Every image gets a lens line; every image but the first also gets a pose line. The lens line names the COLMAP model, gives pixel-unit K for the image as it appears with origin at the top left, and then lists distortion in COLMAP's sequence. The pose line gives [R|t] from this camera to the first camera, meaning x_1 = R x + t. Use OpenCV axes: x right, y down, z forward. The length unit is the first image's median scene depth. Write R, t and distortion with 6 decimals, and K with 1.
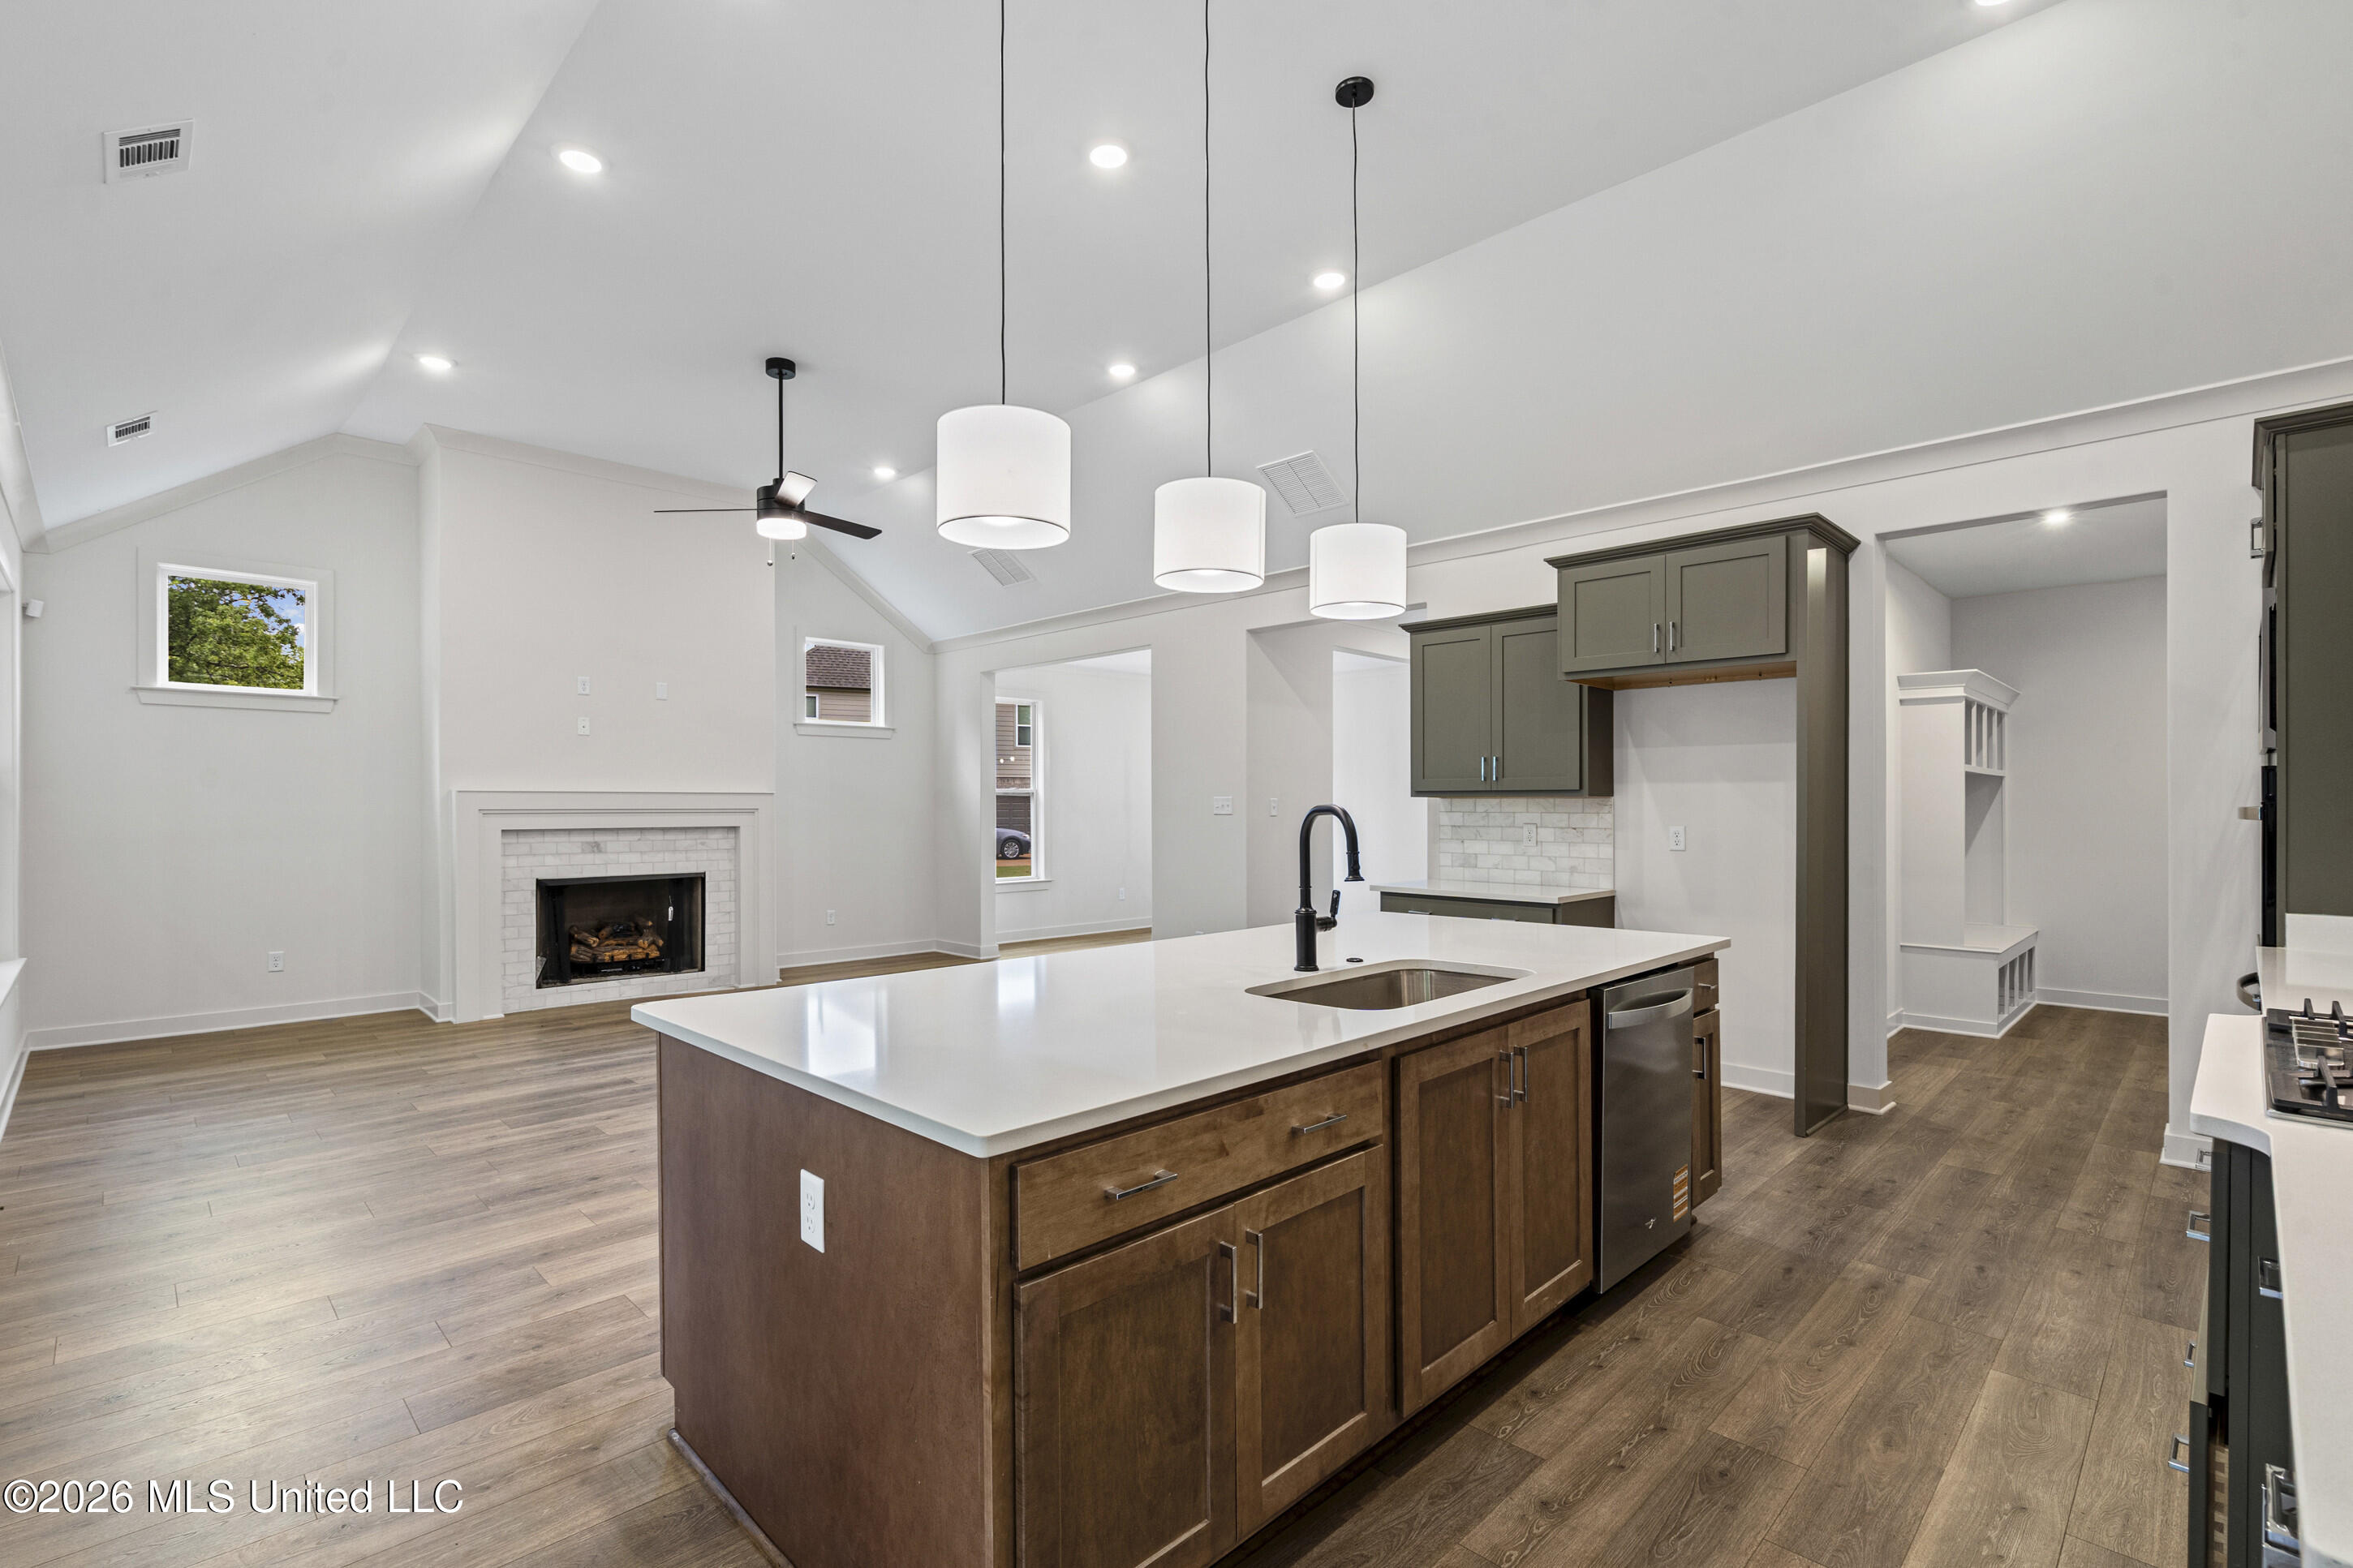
lens RADIAL K [[1089.7, 0, 1180.7], [0, 1089.7, 822.1], [0, 0, 1]] dist [-0.004391, 0.001091]
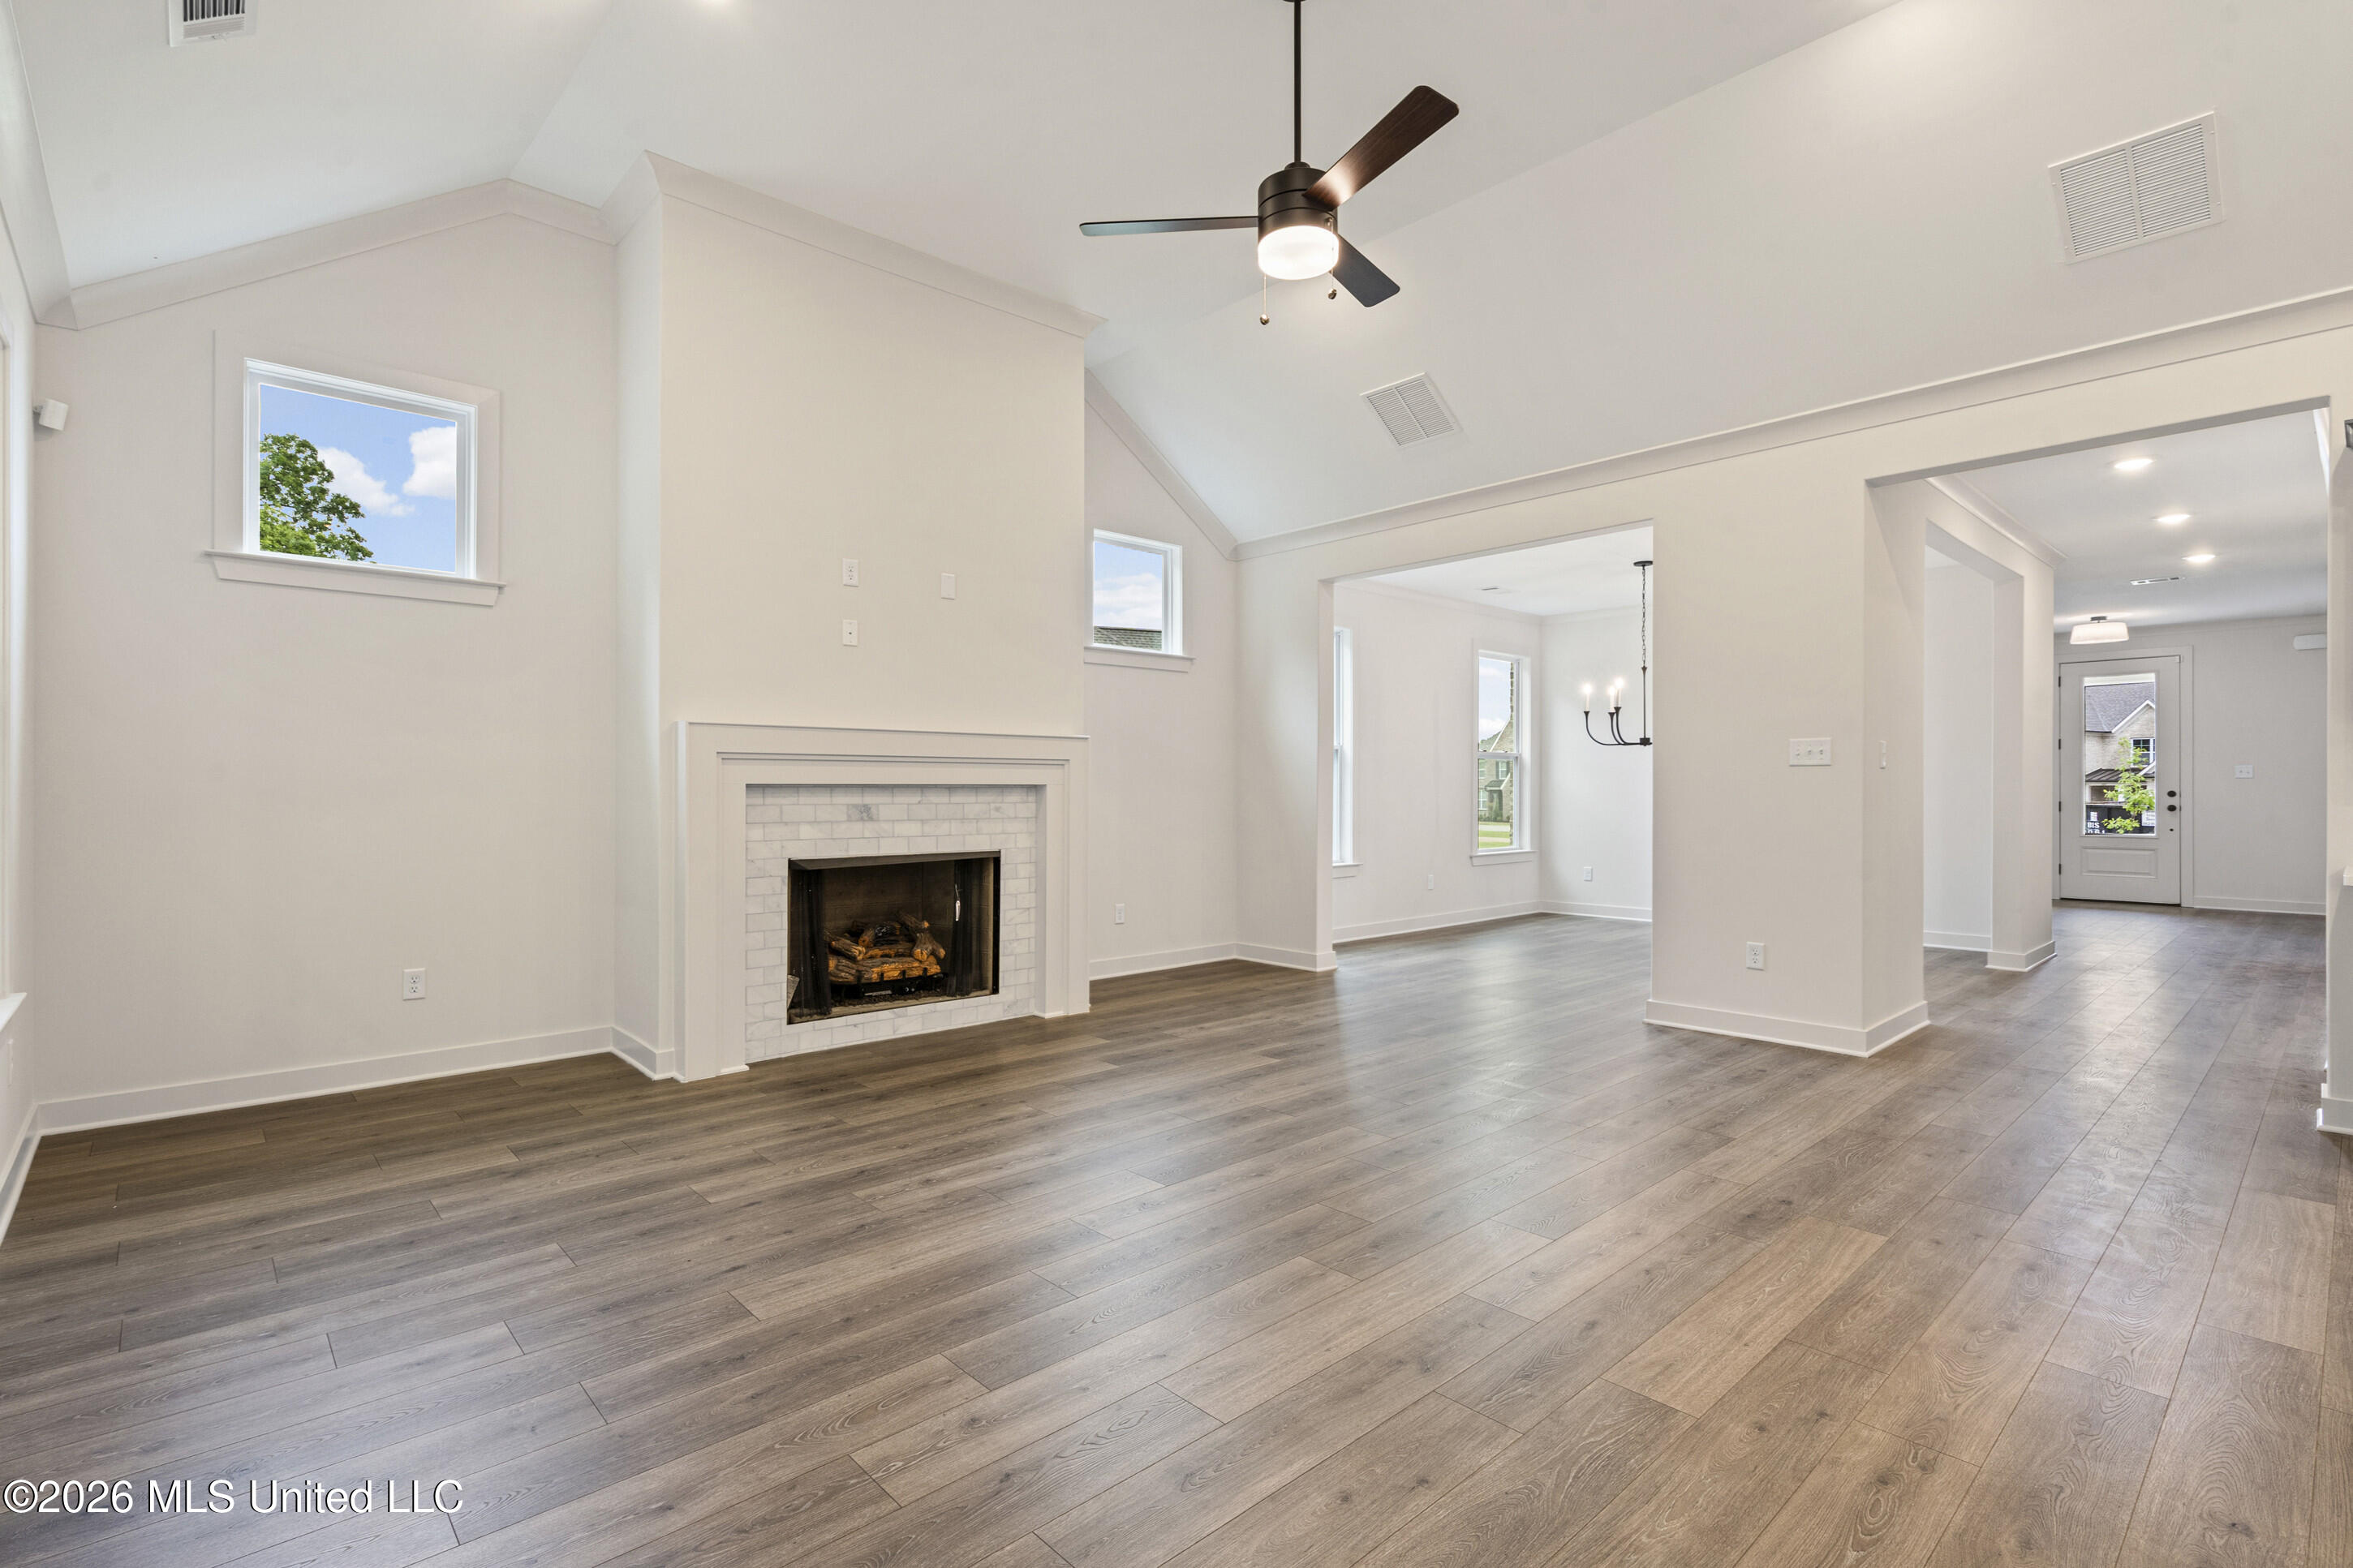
lens RADIAL K [[1089.7, 0, 1163.3], [0, 1089.7, 802.8], [0, 0, 1]] dist [-0.004391, 0.001091]
pose [[0.999226, 0.003217, -0.039211, -0.329098], [-0.003306, 0.999992, -0.002209, 0.018014], [0.039204, 0.002336, 0.999229, 0.335960]]
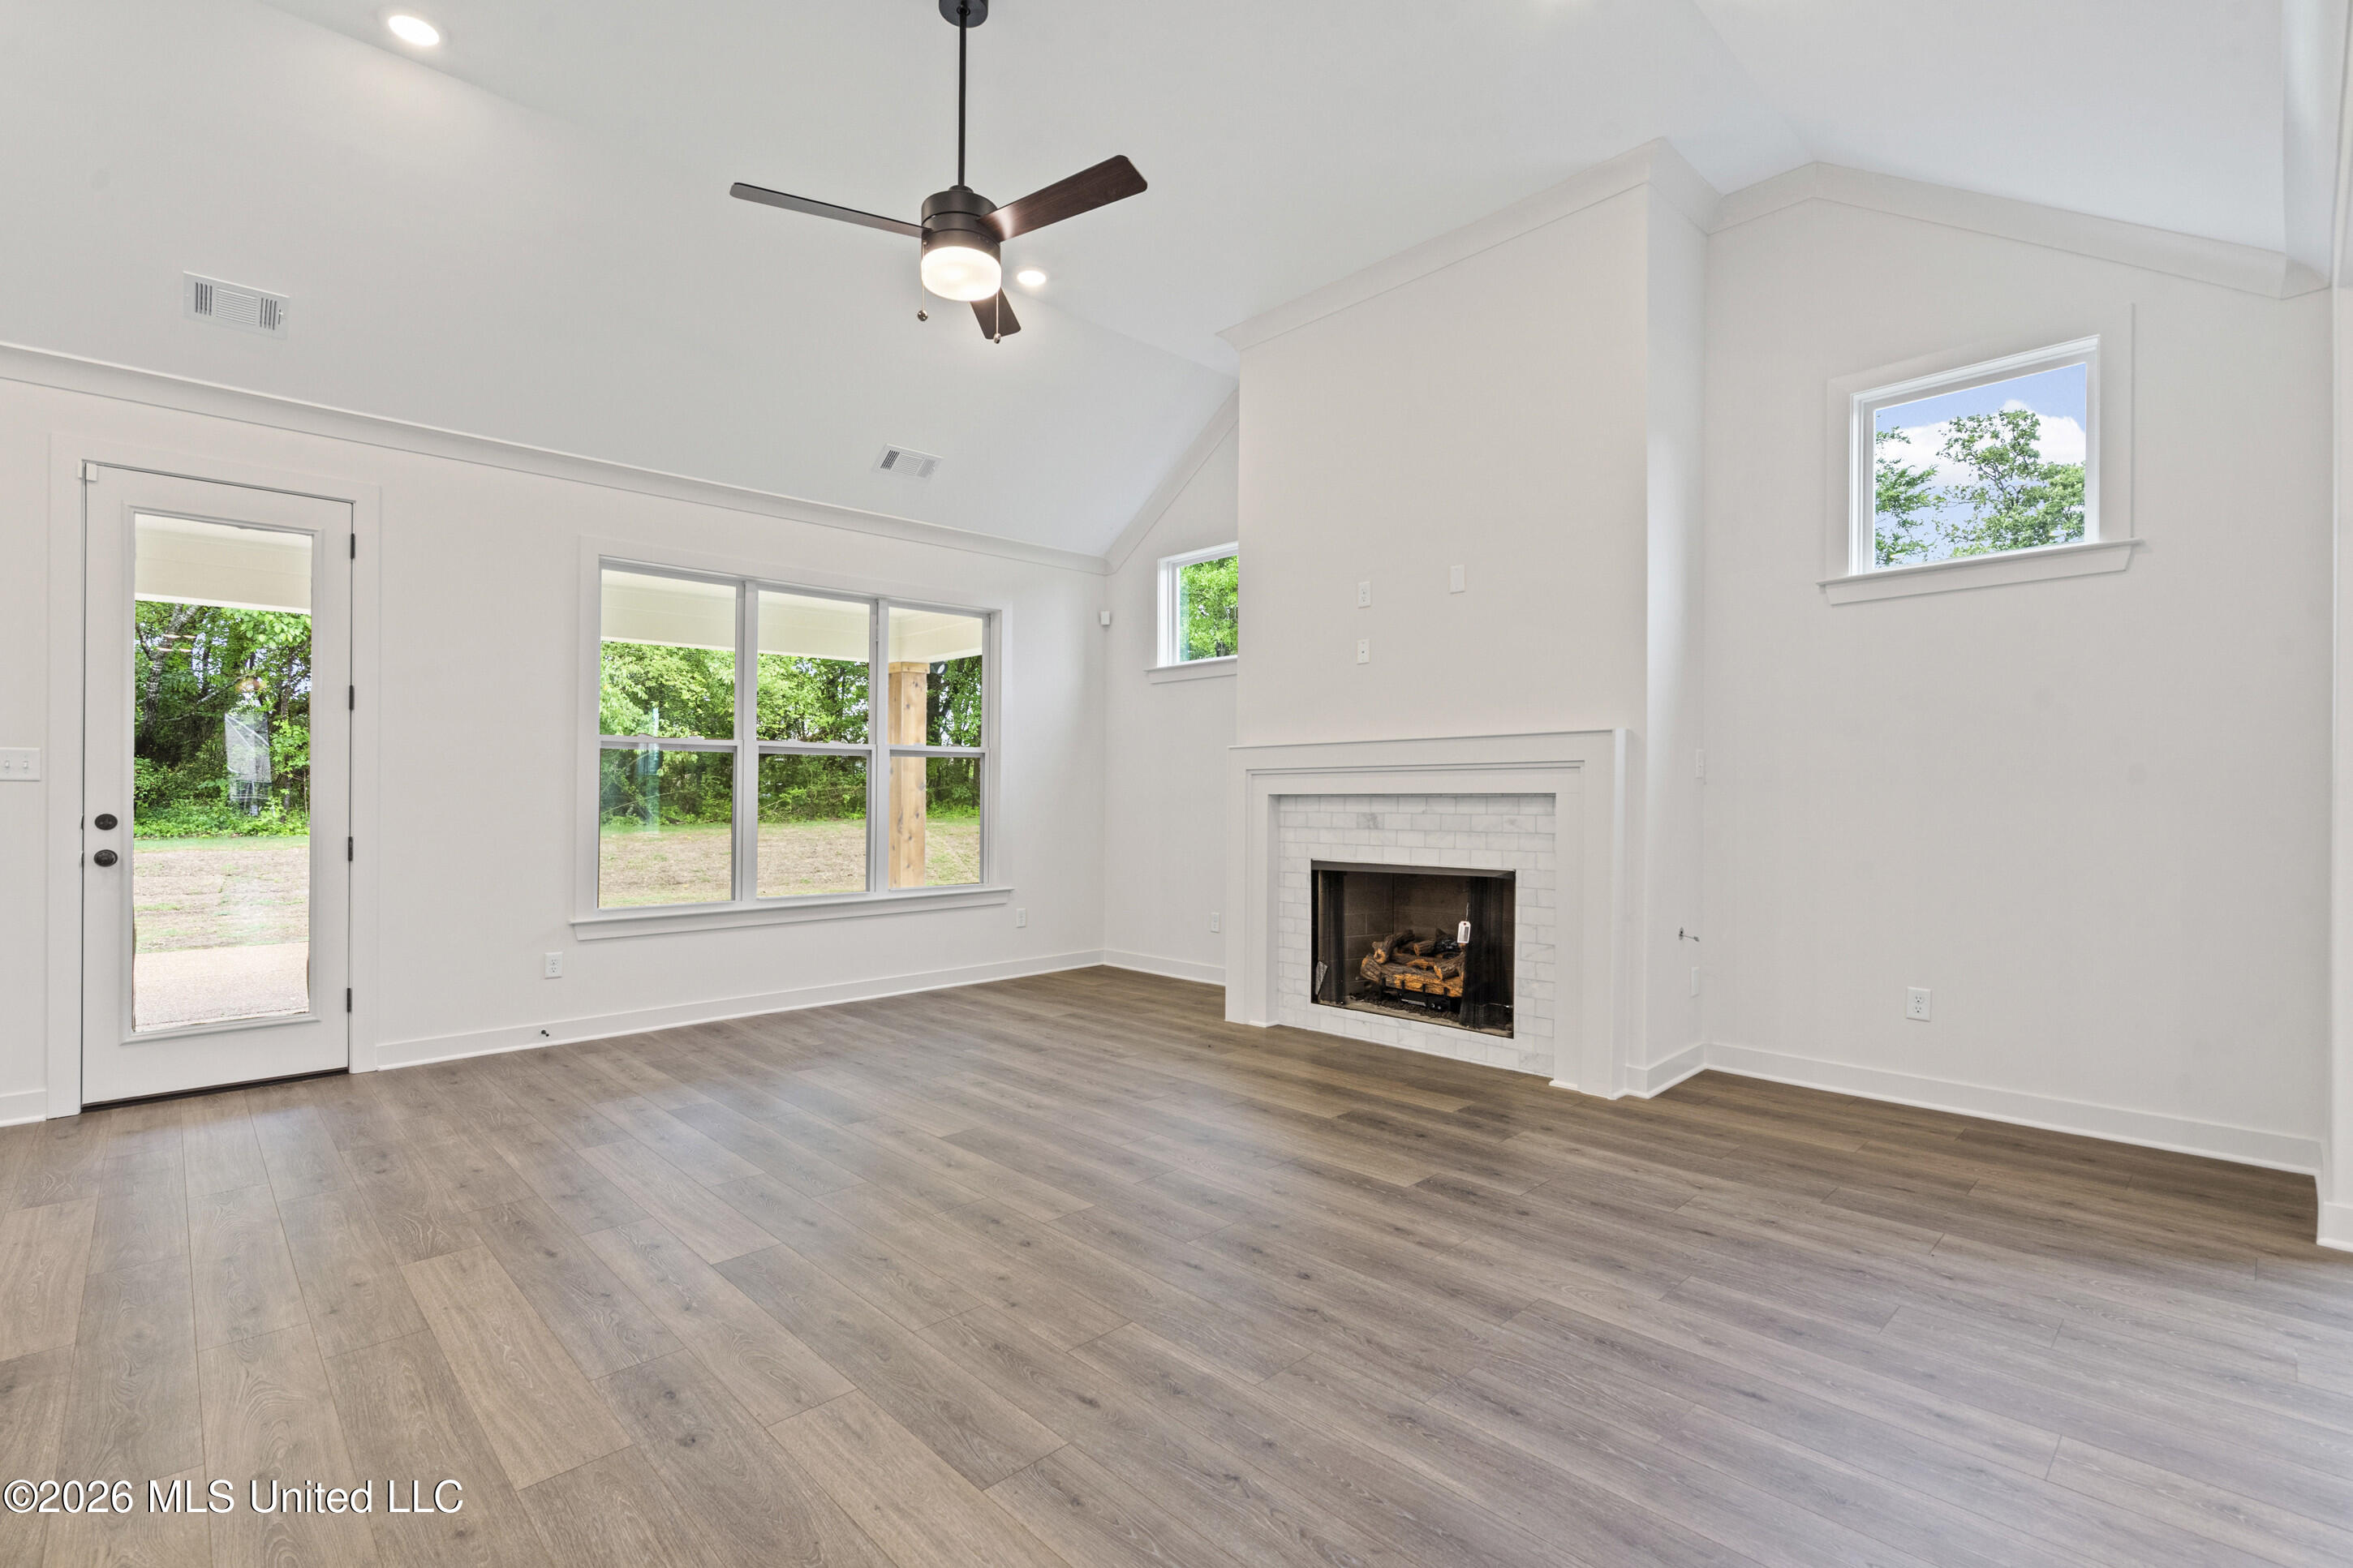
lens RADIAL K [[1089.7, 0, 1179.1], [0, 1089.7, 789.5], [0, 0, 1]] dist [-0.004391, 0.001091]
pose [[-0.021337, -0.002677, -0.999769, 0.170019], [-0.010641, 0.999940, -0.002450, 0.005821], [0.999716, 0.010586, -0.021364, 0.896730]]
